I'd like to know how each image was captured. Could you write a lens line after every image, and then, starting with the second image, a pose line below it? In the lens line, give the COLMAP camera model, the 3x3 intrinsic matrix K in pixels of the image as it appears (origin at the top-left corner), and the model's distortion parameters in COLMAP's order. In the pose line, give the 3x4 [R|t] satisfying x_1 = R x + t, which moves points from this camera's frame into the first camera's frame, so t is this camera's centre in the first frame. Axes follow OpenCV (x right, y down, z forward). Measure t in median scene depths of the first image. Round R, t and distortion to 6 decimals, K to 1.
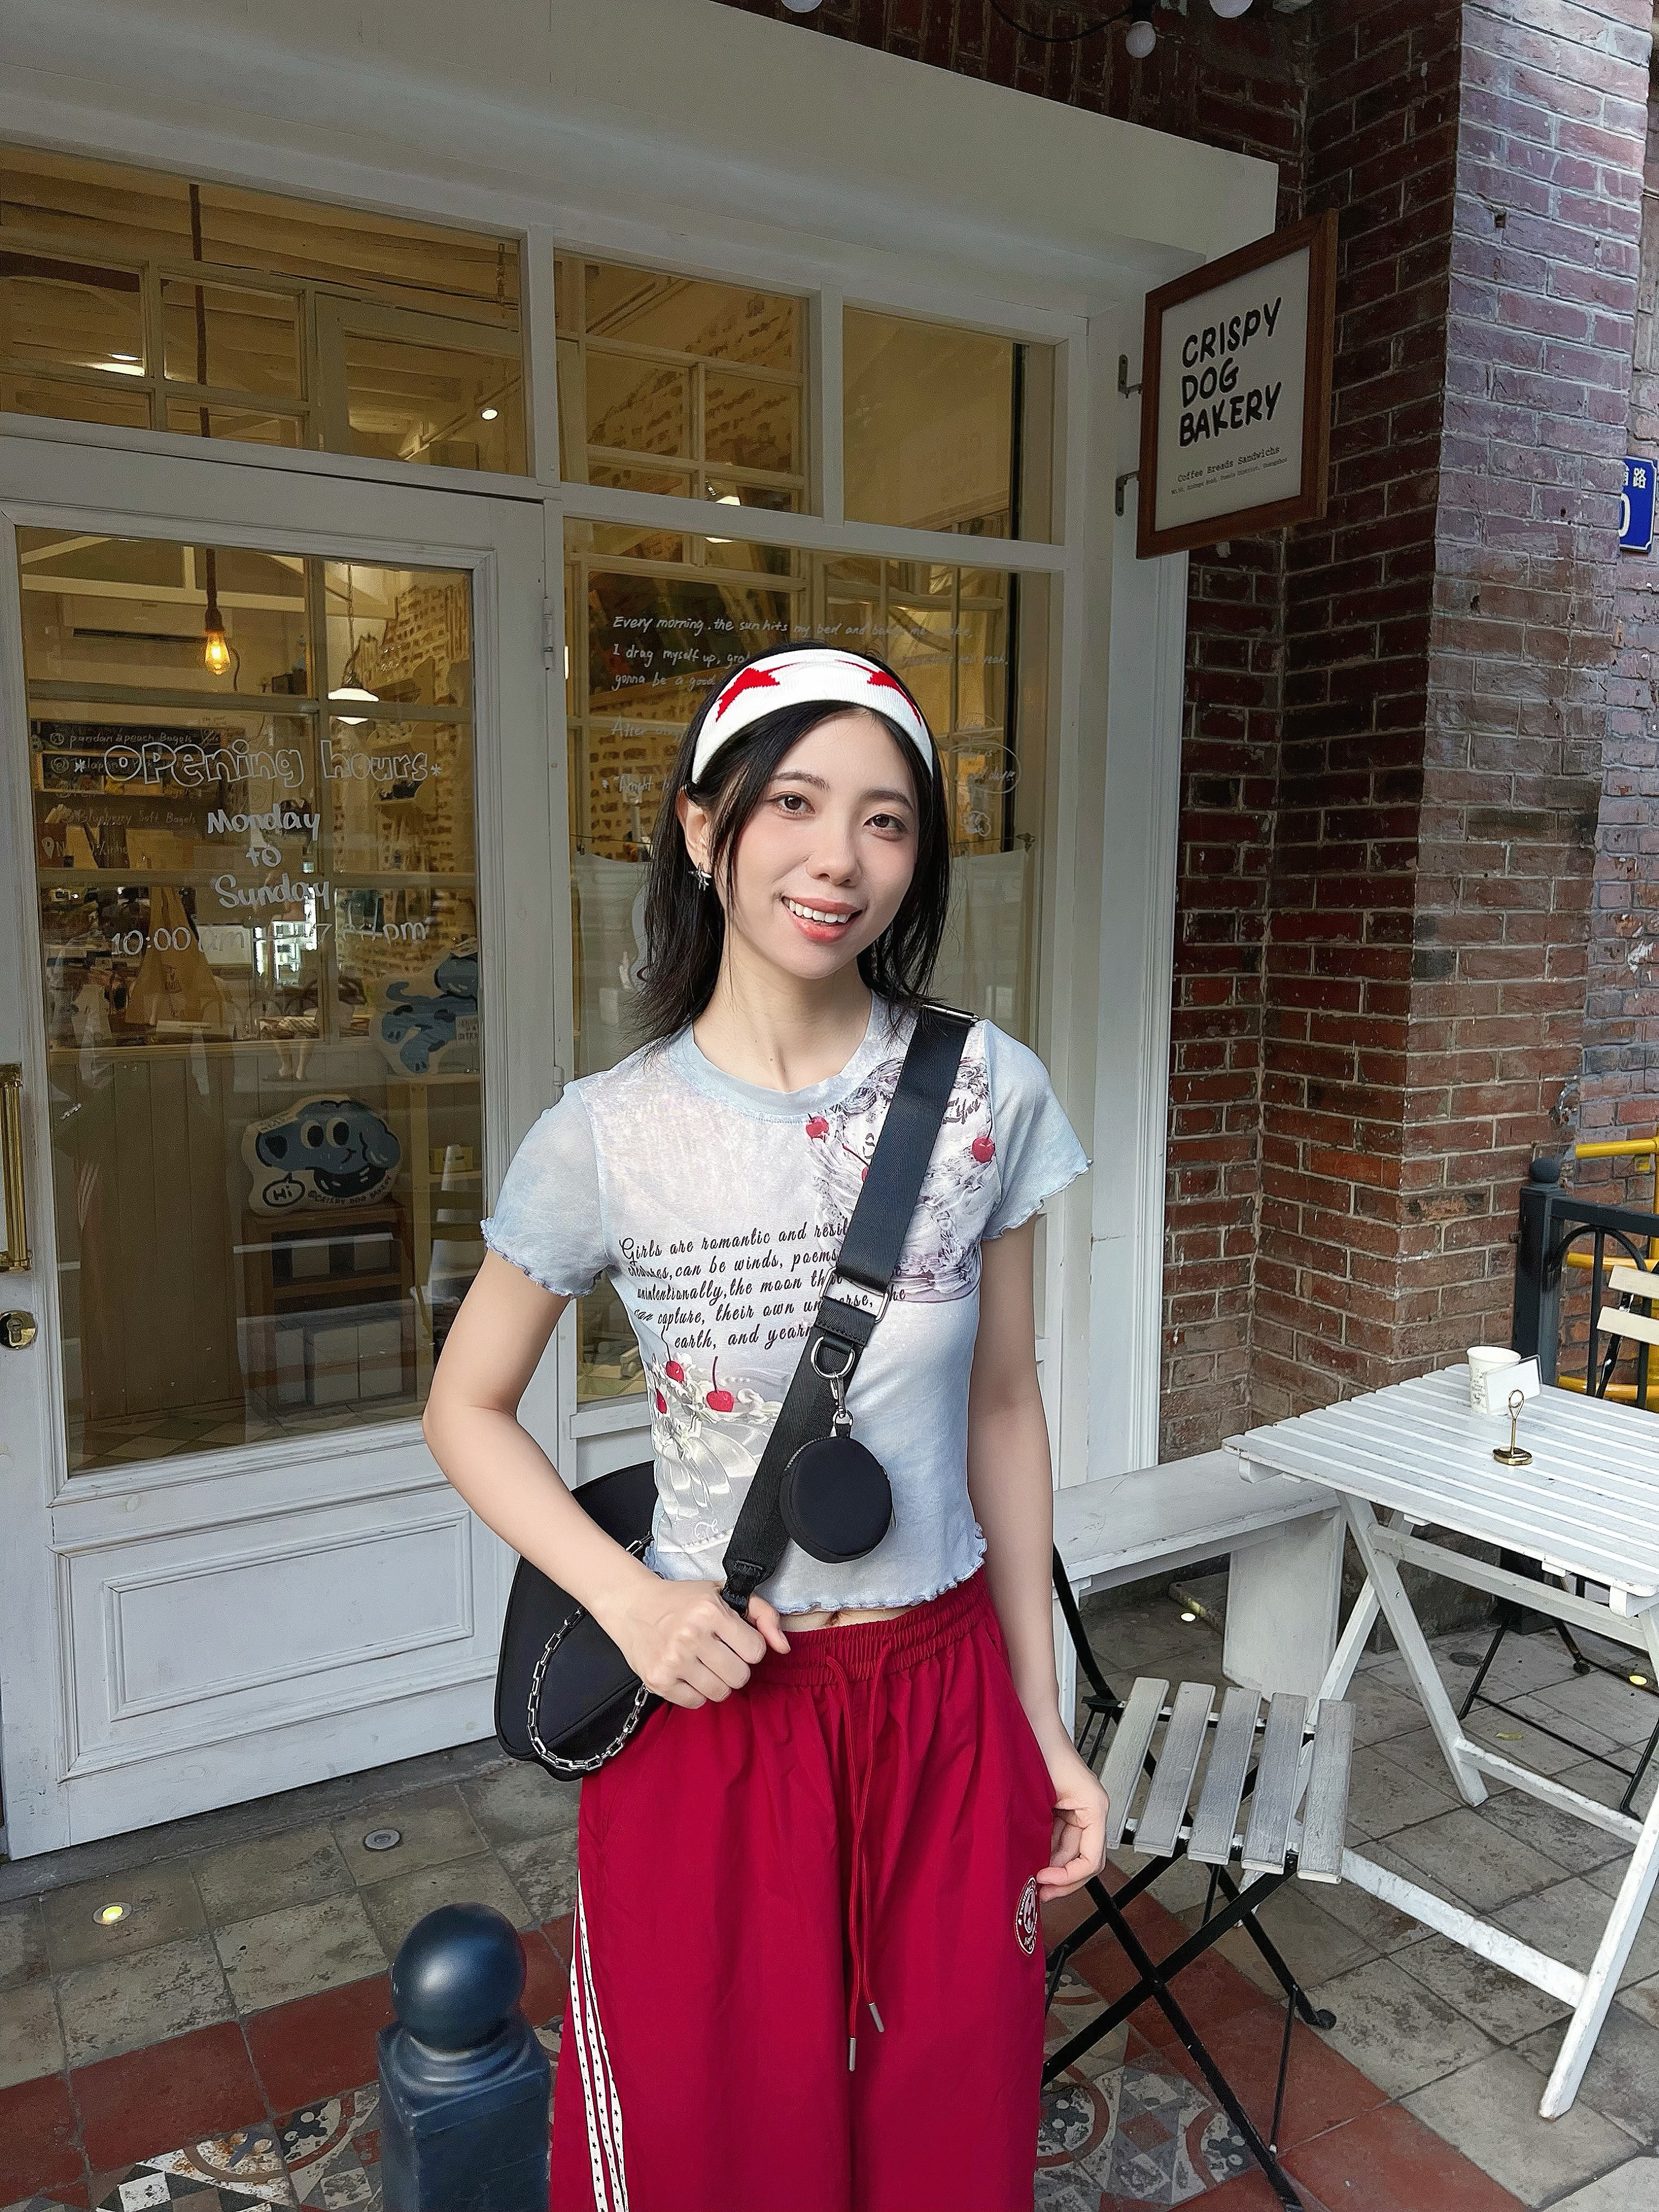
lens RADIAL K [[1663.8, 0, 821.9], [0, 1663.8, 1113.5], [0, 0, 1]] dist [0.054381, -0.058781]
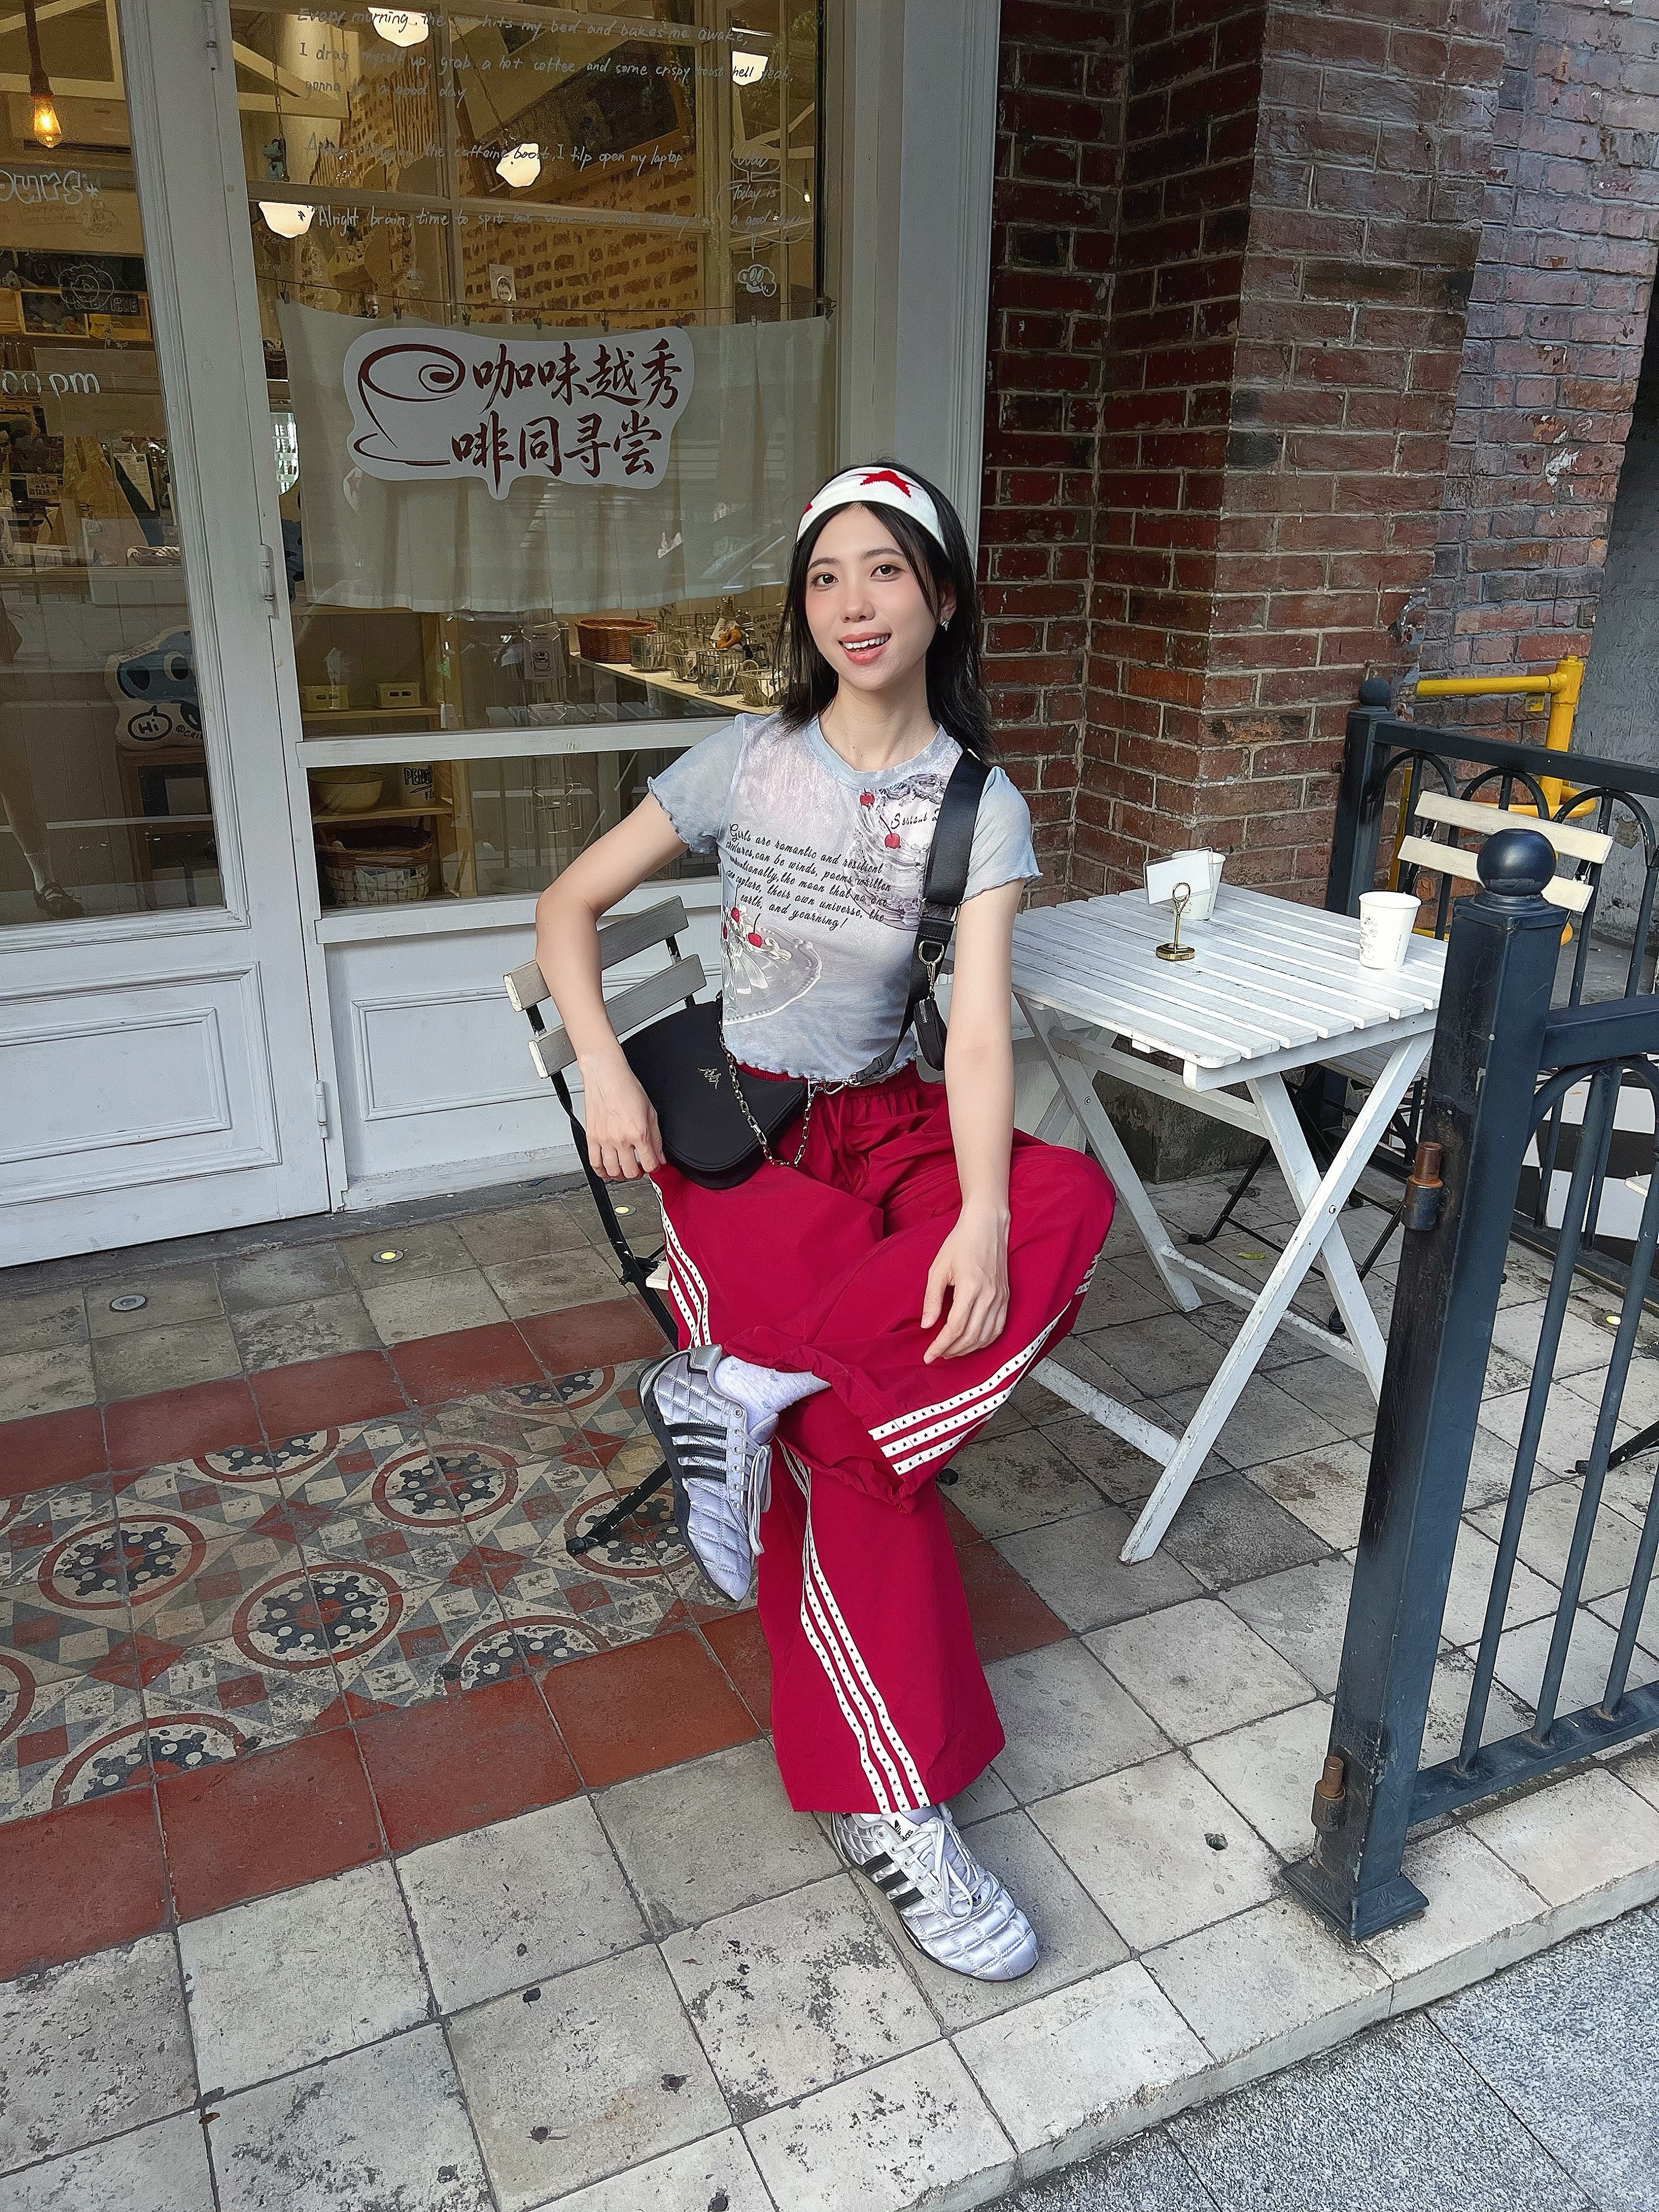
lens RADIAL K [[1659.6, 0, 830.4], [0, 1659.6, 1119.7], [0, 0, 1]] dist [0.042016, -0.034866]
pose [[0.997749, 0.027533, -0.061149, 0.195104], [-0.012927, 0.973694, 0.227491, 0.058938], [0.065804, -0.226189, 0.971858, 0.023065]]
